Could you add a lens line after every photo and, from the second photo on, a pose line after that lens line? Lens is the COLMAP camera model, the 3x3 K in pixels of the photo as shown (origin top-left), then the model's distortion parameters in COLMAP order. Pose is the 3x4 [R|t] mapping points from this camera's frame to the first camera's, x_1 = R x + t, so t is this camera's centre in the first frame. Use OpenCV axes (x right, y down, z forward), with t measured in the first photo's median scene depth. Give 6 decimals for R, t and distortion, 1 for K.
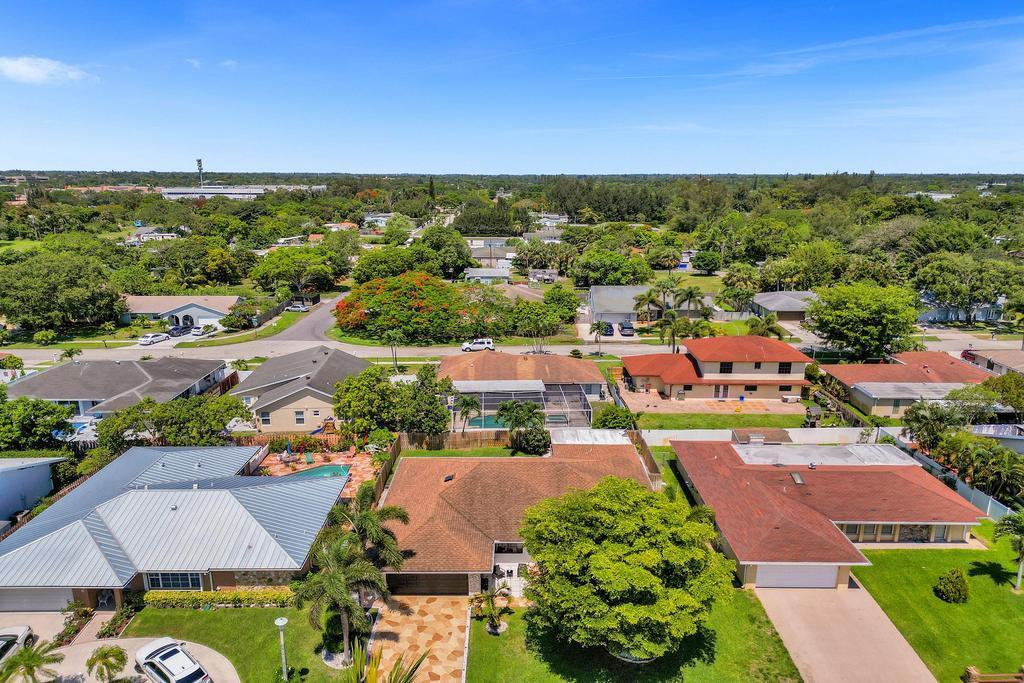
lens RADIAL K [[731.0, 0, 512.0], [0, 731.0, 302.6], [0, 0, 1]] dist [0.086847, -0.120242]
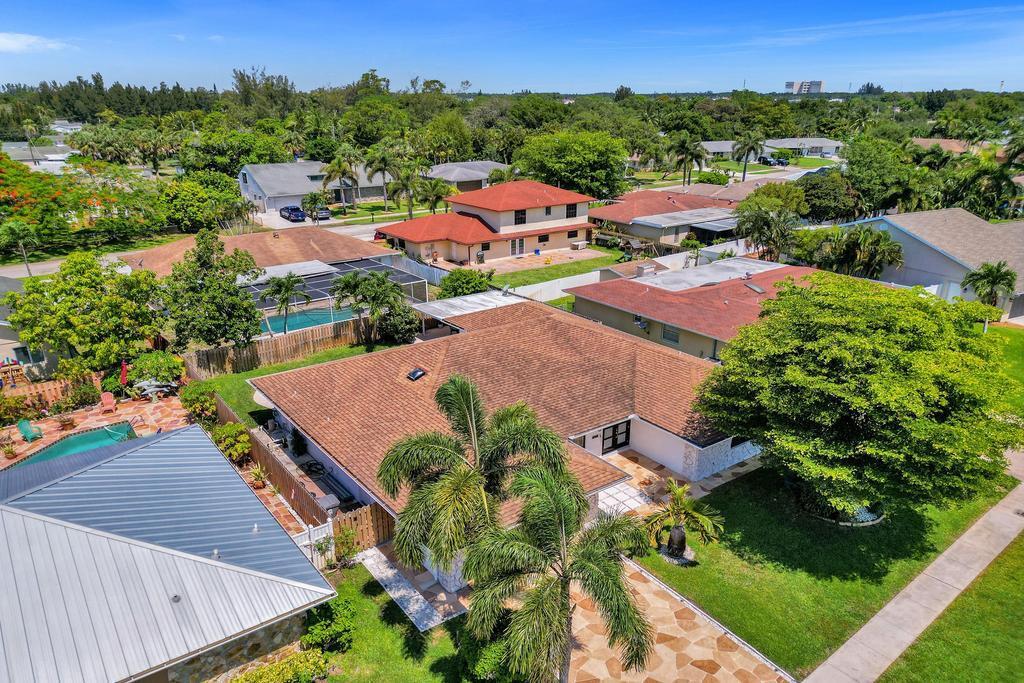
lens RADIAL K [[733.2, 0, 506.4], [0, 733.2, 343.3], [0, 0, 1]] dist [0.090129, -0.121697]
pose [[0.801635, -0.194203, 0.565390, -0.275490], [0.109211, 0.977422, 0.180885, 0.090476], [-0.587753, -0.083257, 0.804745, 0.379401]]
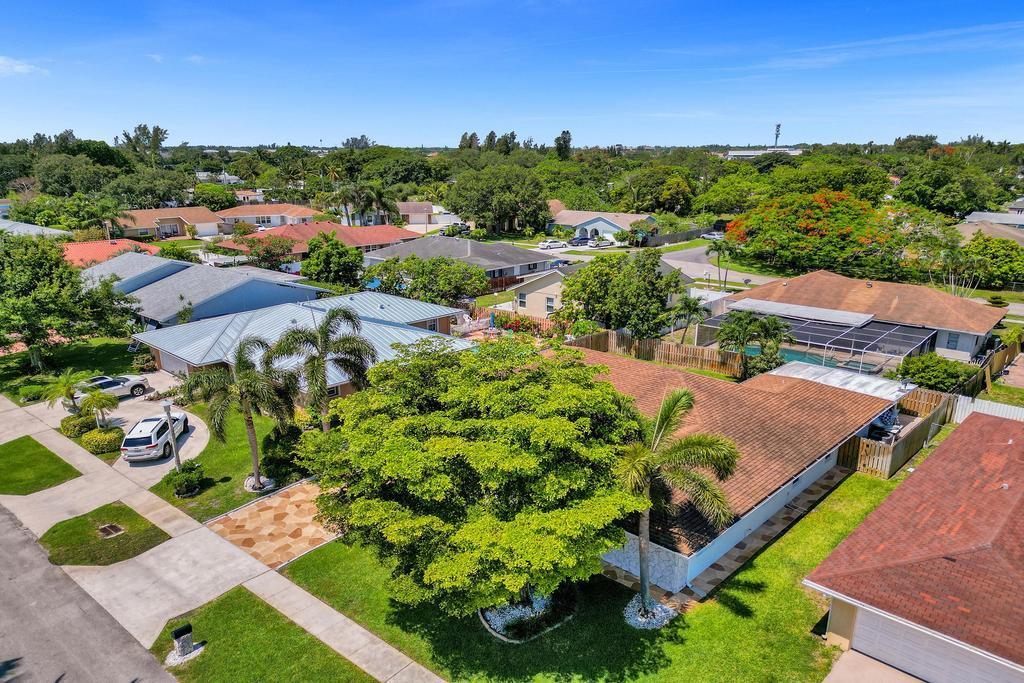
lens RADIAL K [[733.2, 0, 506.4], [0, 733.2, 343.3], [0, 0, 1]] dist [0.090129, -0.121697]
pose [[0.715486, 0.173130, -0.676835, 0.314861], [-0.118131, 0.984838, 0.127038, 0.101193], [0.688567, -0.010939, 0.725090, 0.331944]]
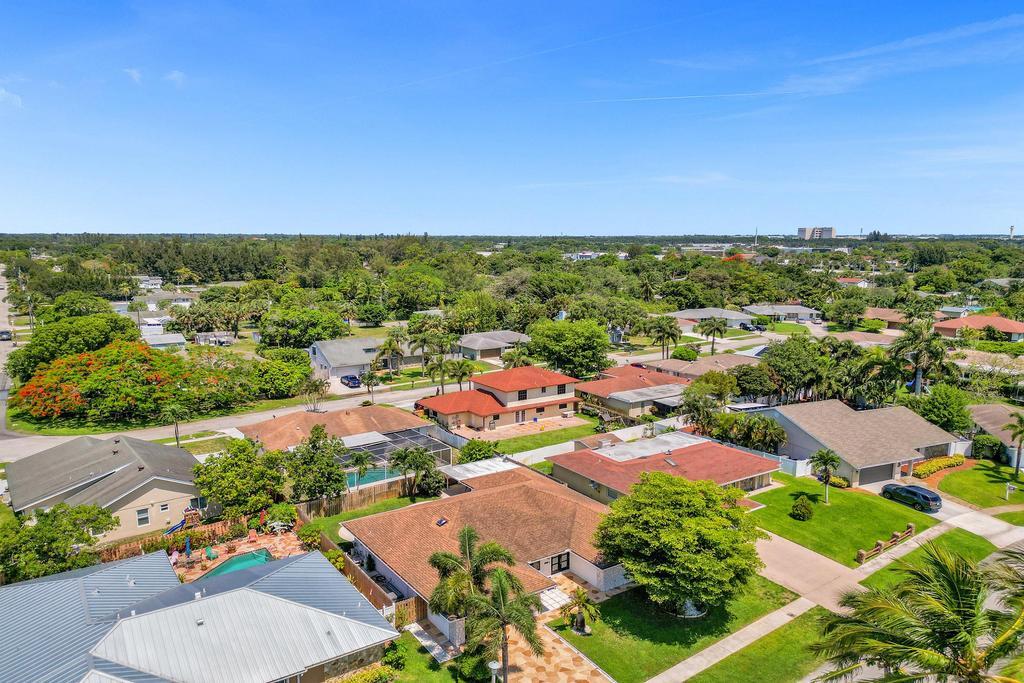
lens RADIAL K [[731.0, 0, 512.0], [0, 731.0, 302.6], [0, 0, 1]] dist [0.086847, -0.120242]
pose [[0.820967, -0.053723, 0.568443, -0.439038], [0.099102, 0.993860, -0.049198, -0.000536], [-0.562310, 0.096724, 0.821251, 0.067452]]
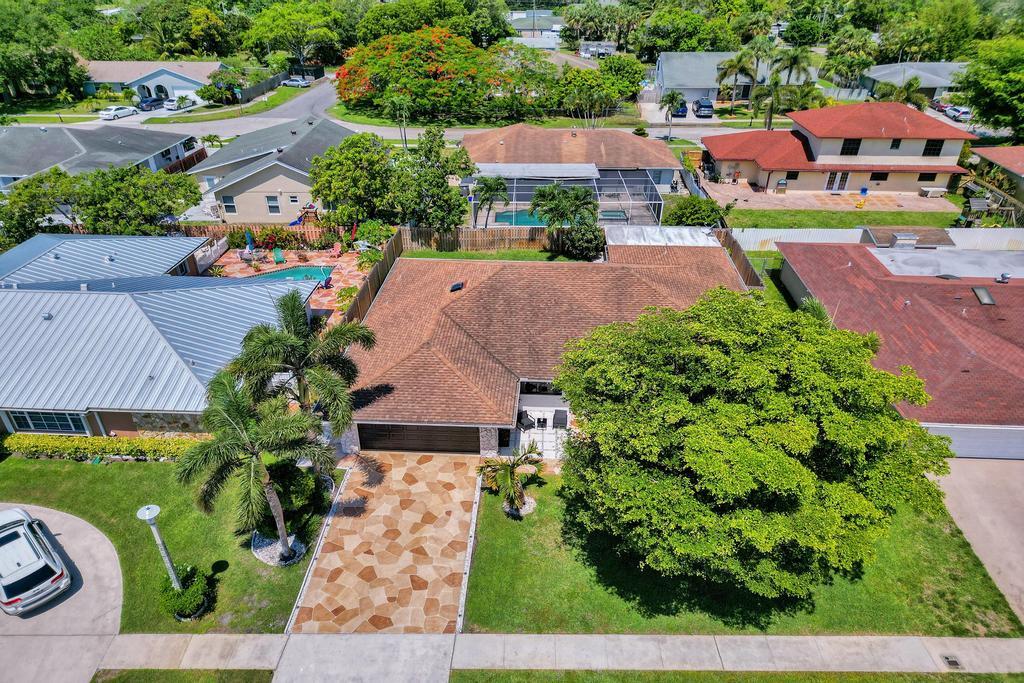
lens RADIAL K [[724.9, 0, 511.7], [0, 724.9, 375.5], [0, 0, 1]] dist [0.065842, -0.073605]
pose [[0.998173, 0.028507, -0.053274, 0.002418], [-0.008652, 0.940052, 0.340920, 0.067262], [0.059799, -0.339836, 0.938582, 0.267955]]
